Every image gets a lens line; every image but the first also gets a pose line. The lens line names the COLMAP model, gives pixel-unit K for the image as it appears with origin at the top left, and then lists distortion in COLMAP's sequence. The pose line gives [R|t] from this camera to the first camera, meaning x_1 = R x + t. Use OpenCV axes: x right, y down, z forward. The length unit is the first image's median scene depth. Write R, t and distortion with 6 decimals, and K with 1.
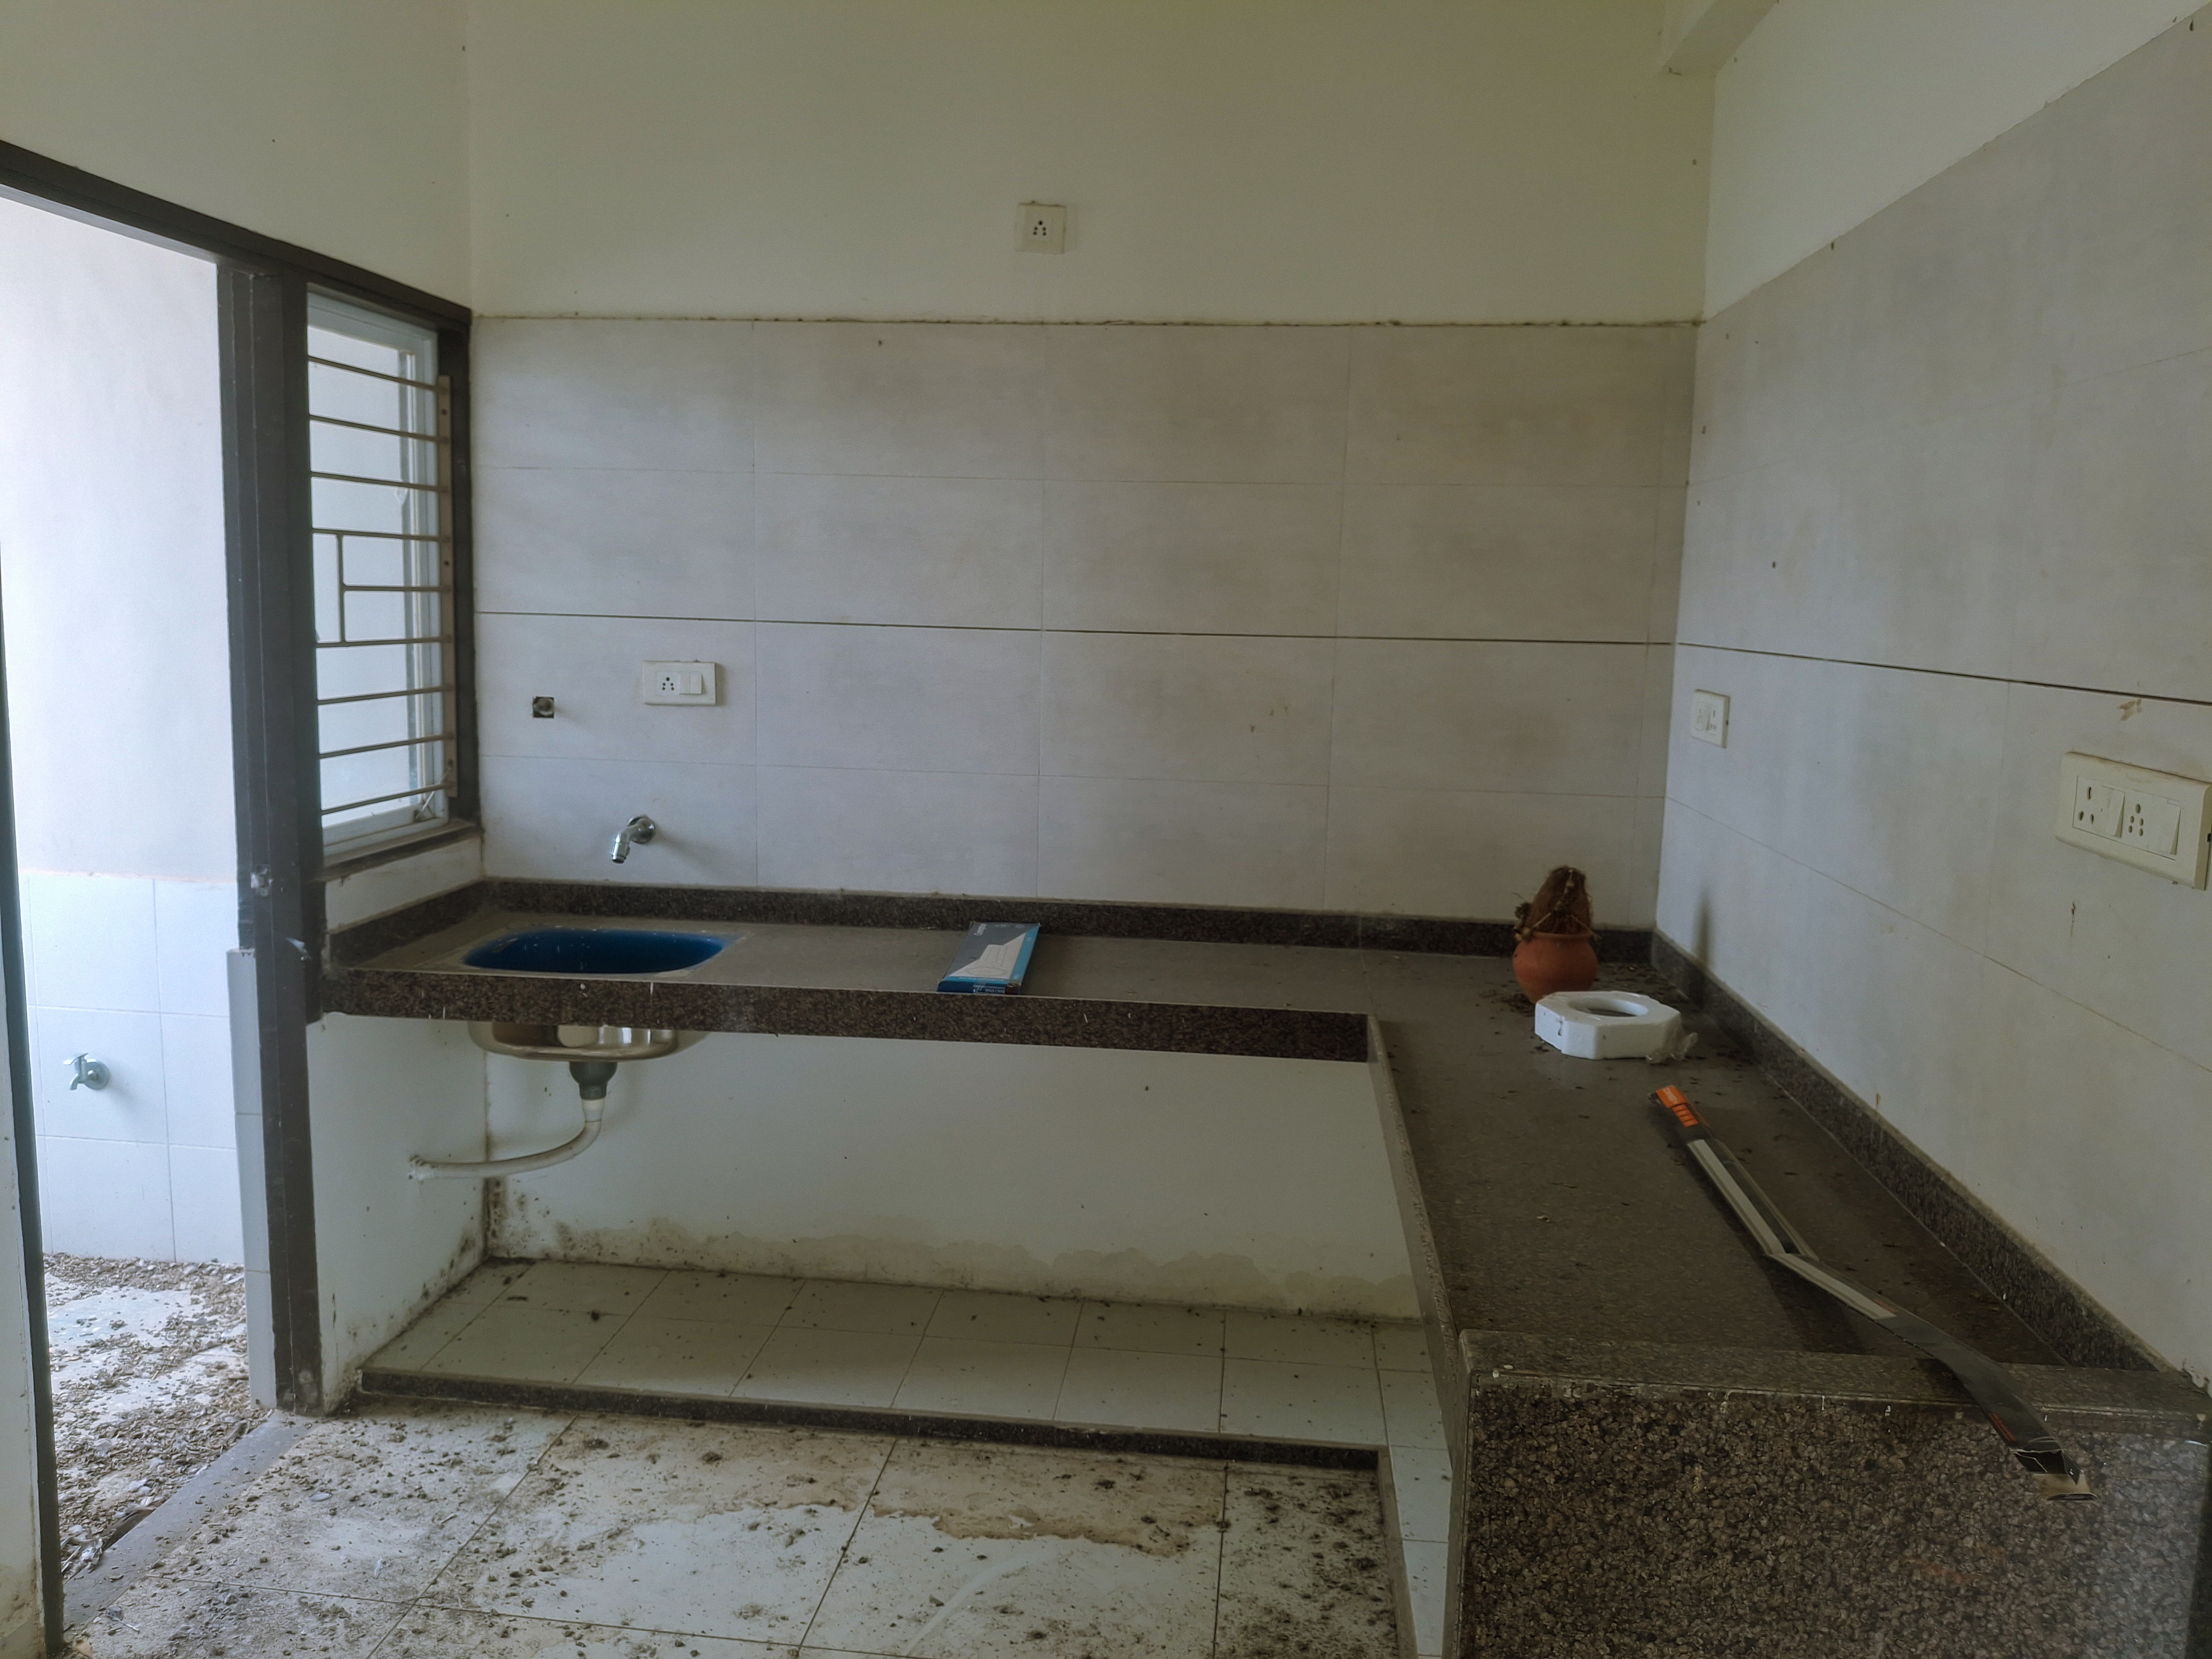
lens RADIAL K [[1653.2, 0, 1106.0], [0, 1653.2, 829.5], [0, 0, 1]] dist [0.188282, -0.450766]
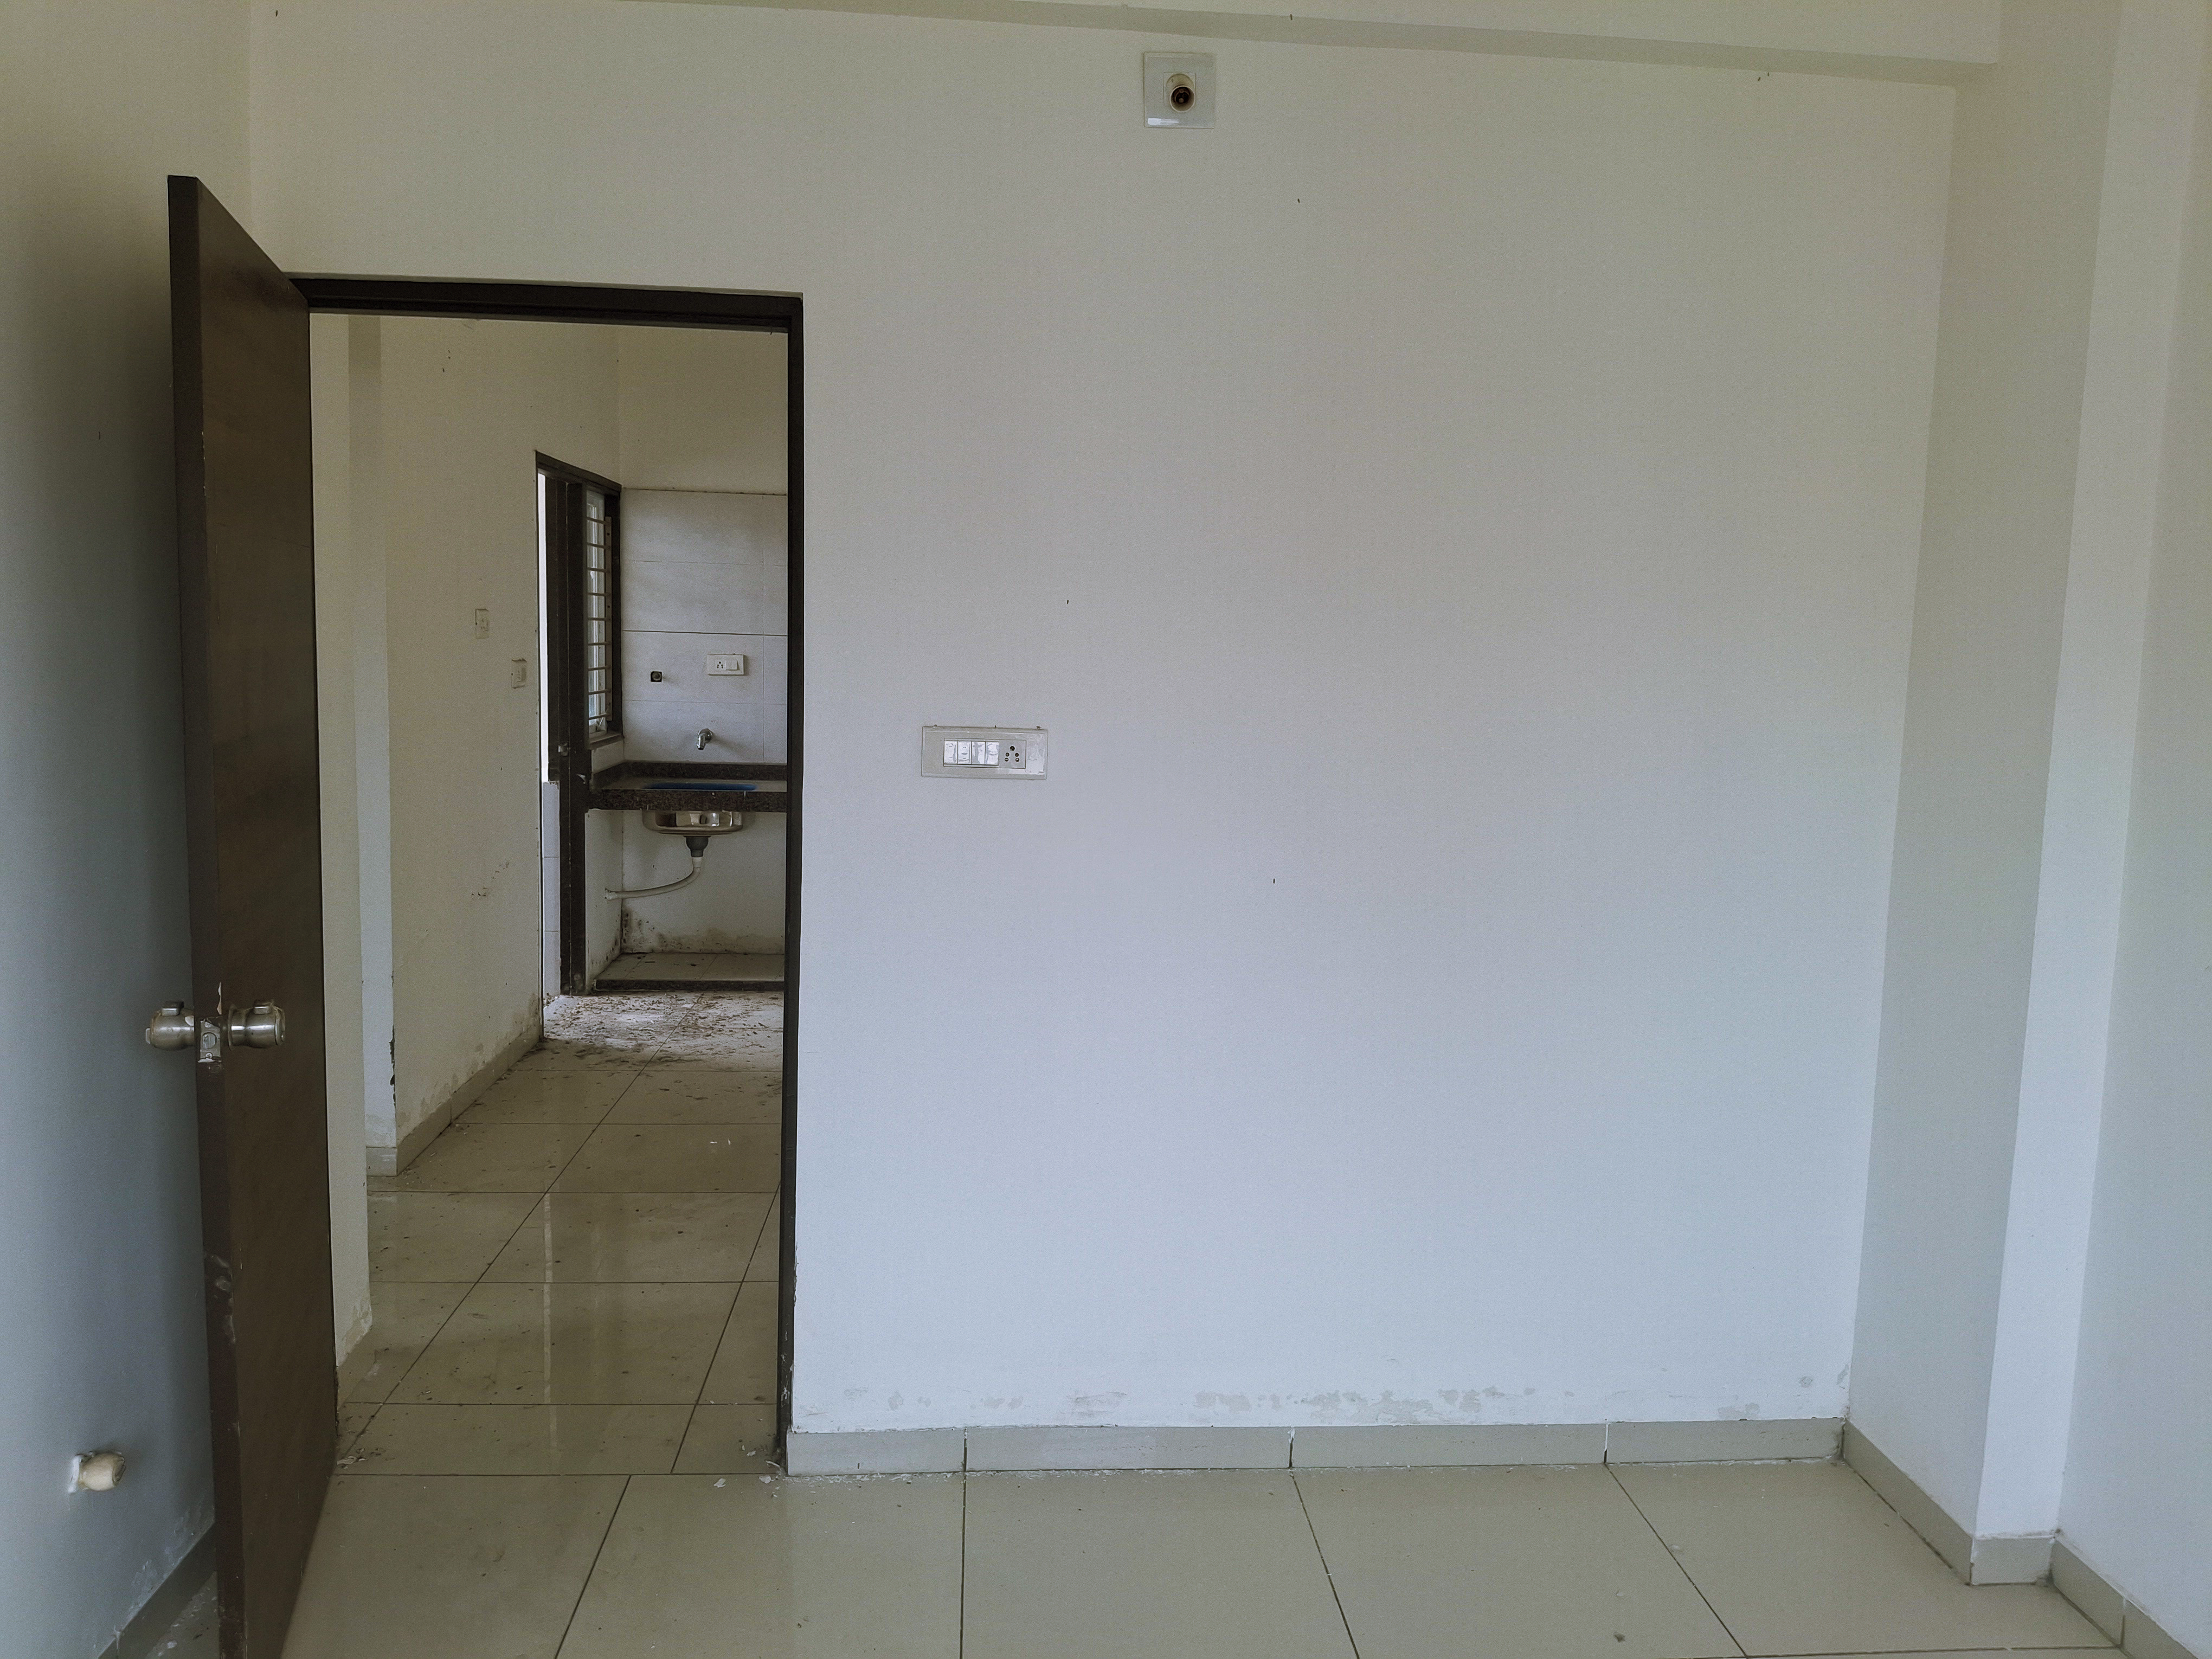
lens RADIAL K [[1653.2, 0, 1106.0], [0, 1653.2, 829.5], [0, 0, 1]] dist [0.188282, -0.450766]
pose [[0.985979, -0.015689, 0.166129, -0.136339], [0.017822, 0.999777, -0.011353, 0.150561], [-0.165914, 0.014154, 0.986039, -1.134172]]
